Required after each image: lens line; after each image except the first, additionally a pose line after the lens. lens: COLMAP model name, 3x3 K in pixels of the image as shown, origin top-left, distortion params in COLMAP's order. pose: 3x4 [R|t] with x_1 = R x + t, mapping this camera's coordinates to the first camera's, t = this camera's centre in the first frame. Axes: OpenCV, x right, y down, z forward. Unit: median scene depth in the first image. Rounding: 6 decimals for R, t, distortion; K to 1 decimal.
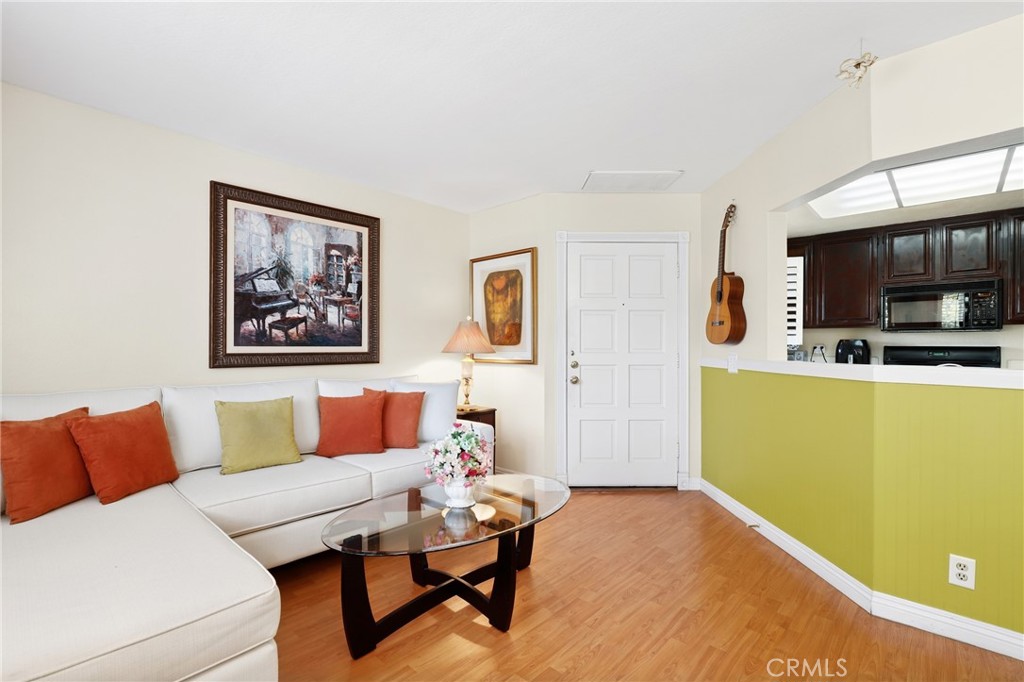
lens RADIAL K [[466.3, 0, 514.3], [0, 466.3, 343.2], [0, 0, 1]] dist [-0.001046, 0.000018]
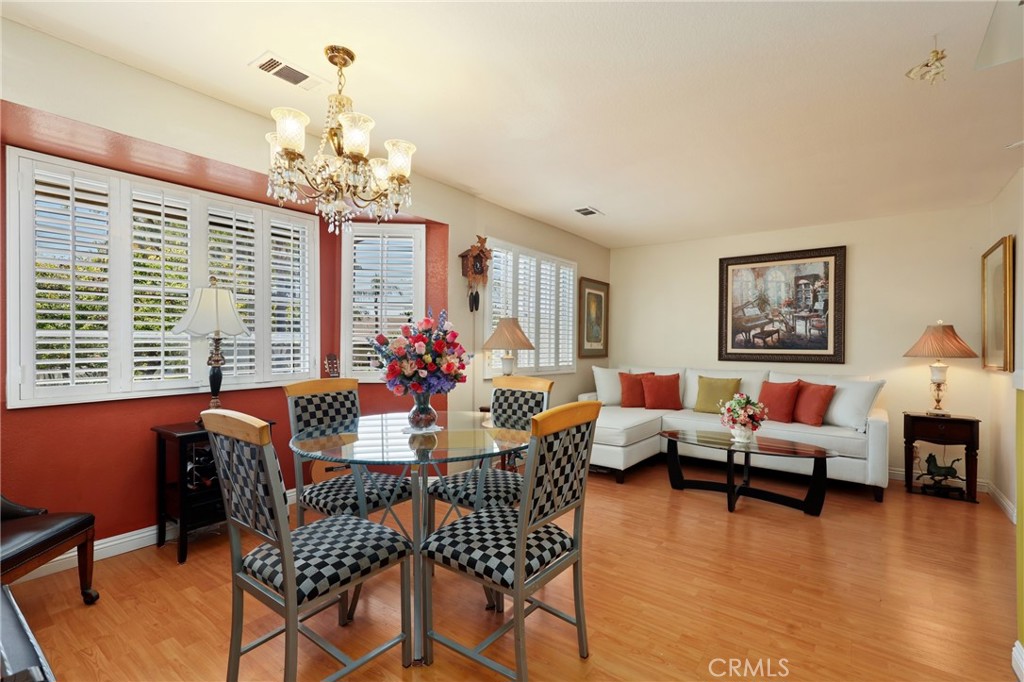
lens RADIAL K [[464.9, 0, 512.2], [0, 464.9, 343.8], [0, 0, 1]] dist [0.011339, 0.000322]
pose [[0.099269, -0.008587, -0.995024, 0.919903], [-0.008293, 0.999921, -0.009457, 0.010014], [0.995026, 0.009191, 0.099190, 0.007561]]
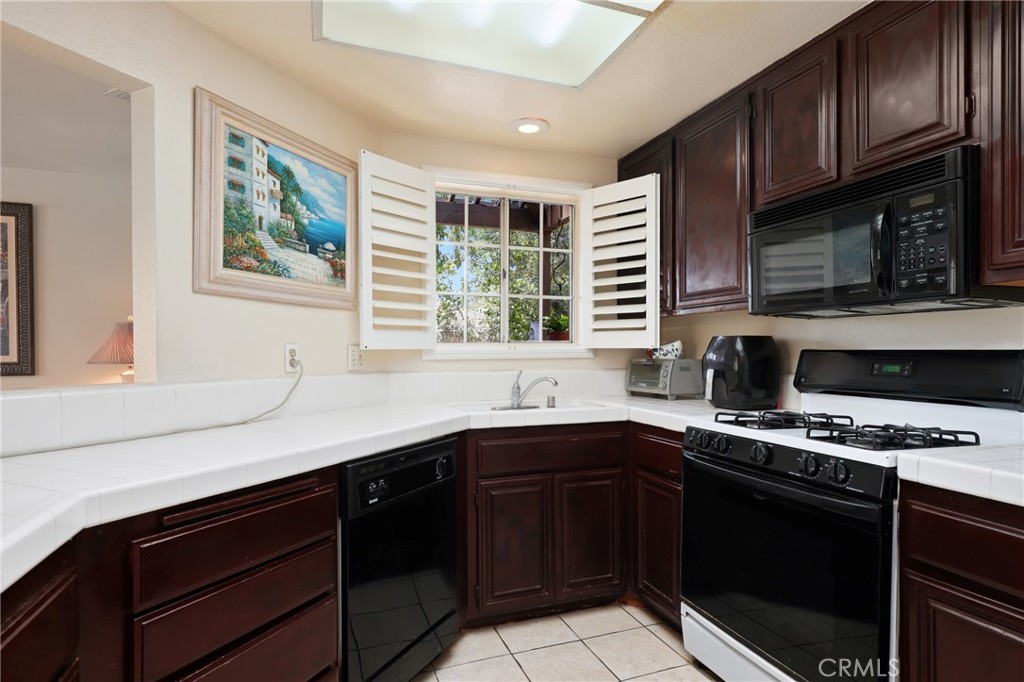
lens RADIAL K [[541.8, 0, 512.3], [0, 541.8, 355.9], [0, 0, 1]] dist [0.002262, 0.000220]
pose [[0.893965, -0.003225, -0.448125, 1.012187], [0.009868, 0.999873, 0.012490, 0.004493], [0.448027, -0.015587, 0.893884, 0.550738]]
